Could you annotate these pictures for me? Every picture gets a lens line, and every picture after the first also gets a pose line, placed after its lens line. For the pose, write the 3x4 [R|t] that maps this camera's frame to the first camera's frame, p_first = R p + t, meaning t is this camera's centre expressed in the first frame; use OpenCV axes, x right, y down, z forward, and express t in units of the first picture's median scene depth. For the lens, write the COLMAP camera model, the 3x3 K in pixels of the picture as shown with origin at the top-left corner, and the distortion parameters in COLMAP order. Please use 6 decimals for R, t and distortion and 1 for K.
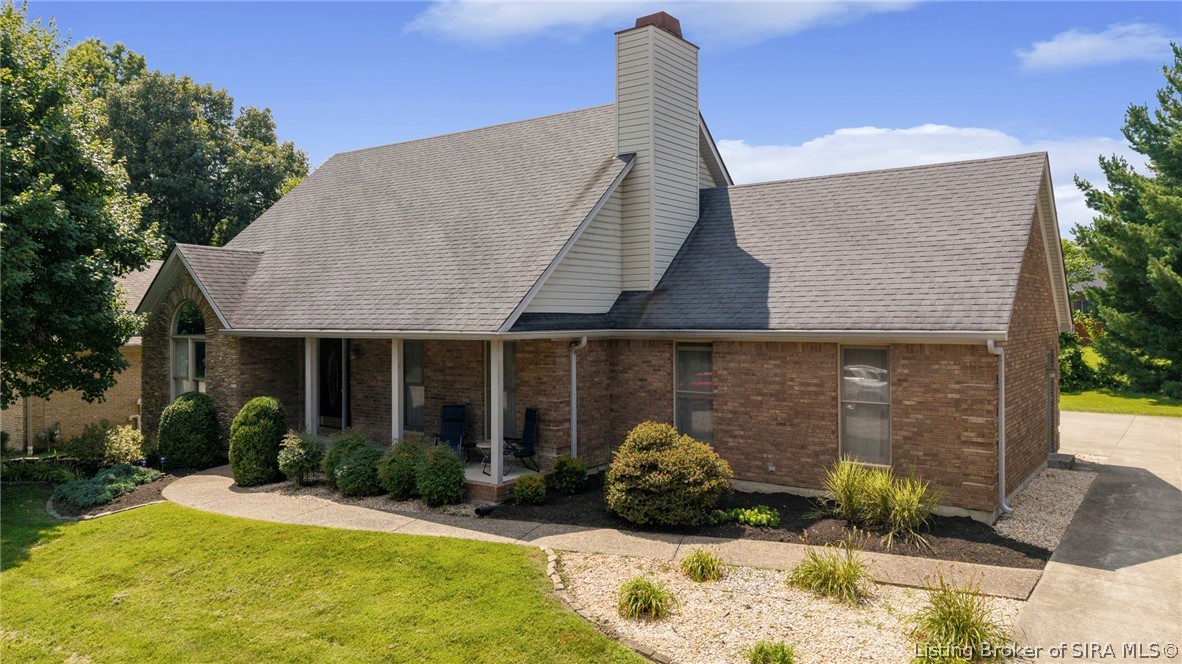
lens RADIAL K [[831.8, 0, 598.5], [0, 831.8, 301.3], [0, 0, 1]] dist [0.066823, -0.054321]
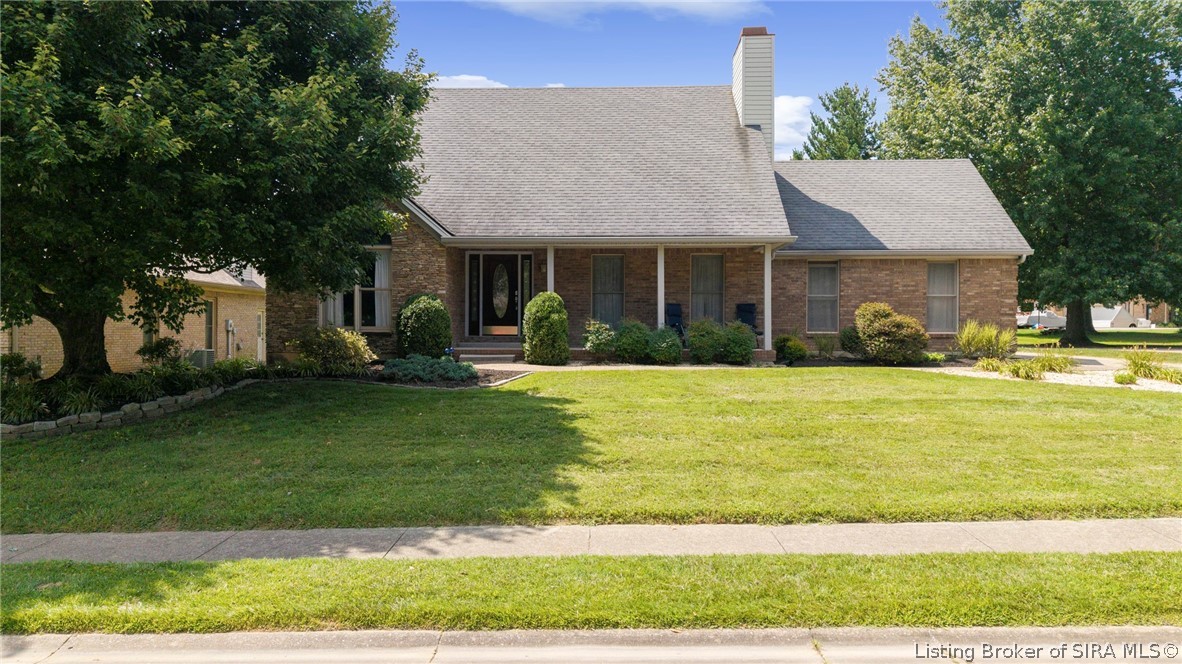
lens RADIAL K [[794.6, 0, 596.5], [0, 794.6, 318.7], [0, 0, 1]] dist [0.065140, -0.057169]
pose [[0.828876, 0.013230, 0.559275, -0.952653], [-0.014245, 0.999895, -0.002542, 0.153227], [-0.559251, -0.005859, 0.828978, 0.066655]]
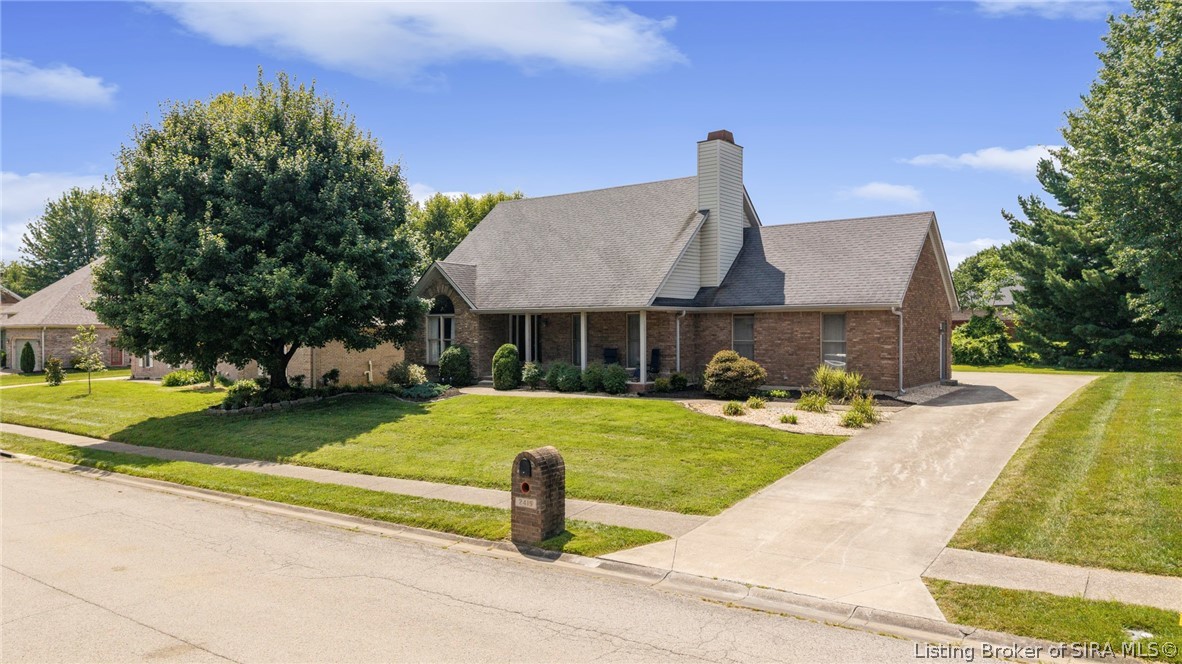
lens RADIAL K [[794.6, 0, 596.5], [0, 794.6, 318.7], [0, 0, 1]] dist [0.065140, -0.057169]
pose [[0.999850, -0.000224, -0.017297, -0.175370], [0.000343, 0.999977, 0.006845, 0.046682], [0.017295, -0.006850, 0.999827, -0.750669]]
